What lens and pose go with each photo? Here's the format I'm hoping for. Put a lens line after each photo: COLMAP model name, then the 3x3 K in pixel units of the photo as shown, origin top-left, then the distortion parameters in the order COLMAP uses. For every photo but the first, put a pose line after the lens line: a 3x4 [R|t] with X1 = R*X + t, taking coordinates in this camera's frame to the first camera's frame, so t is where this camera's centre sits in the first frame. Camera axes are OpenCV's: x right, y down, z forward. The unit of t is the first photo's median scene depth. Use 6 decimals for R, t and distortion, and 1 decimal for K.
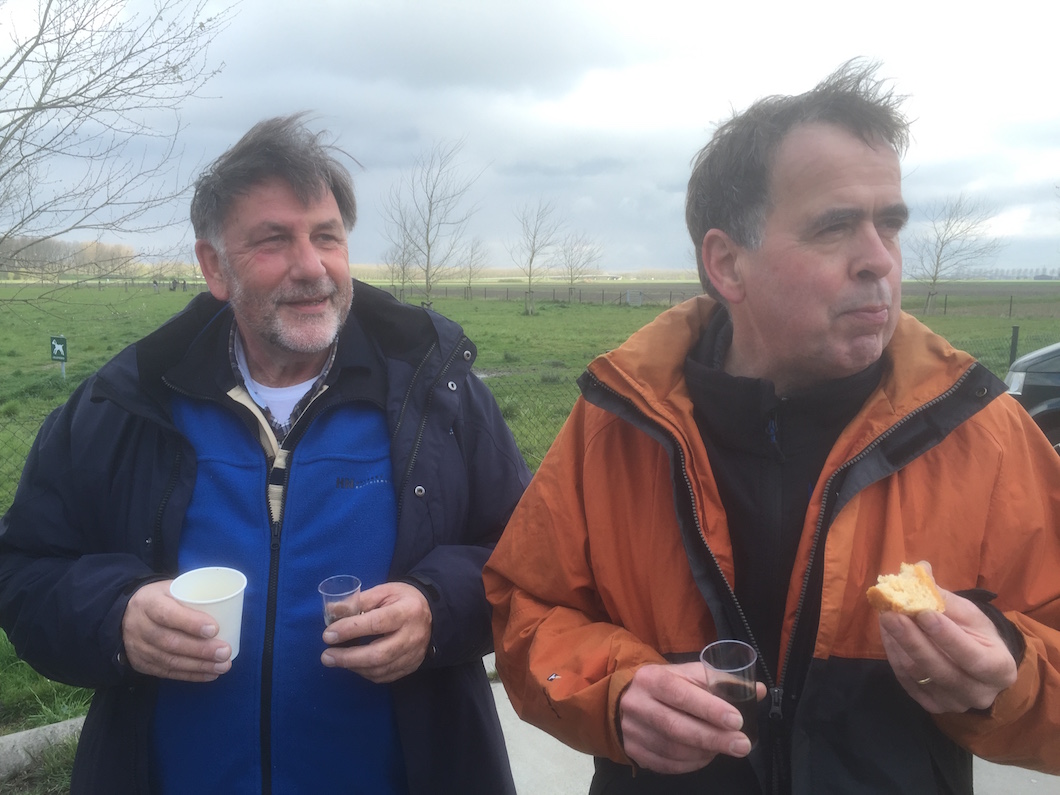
lens RADIAL K [[956.0, 0, 530.0], [0, 956.0, 397.5], [0, 0, 1]] dist [-0.001781, -0.012004]
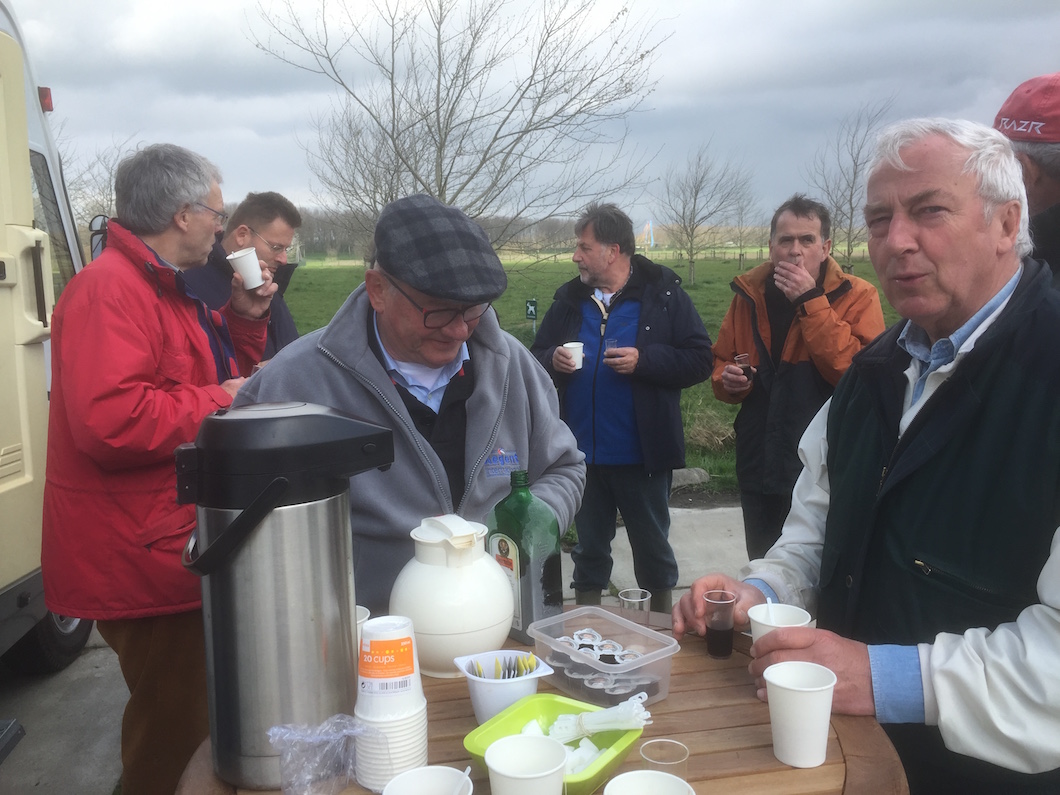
lens RADIAL K [[956.0, 0, 530.0], [0, 956.0, 397.5], [0, 0, 1]] dist [-0.001781, -0.012004]
pose [[0.890835, 0.028334, -0.453443, 0.239532], [-0.009834, 0.999022, 0.043107, 0.050662], [0.454221, -0.033942, 0.890242, -0.481002]]
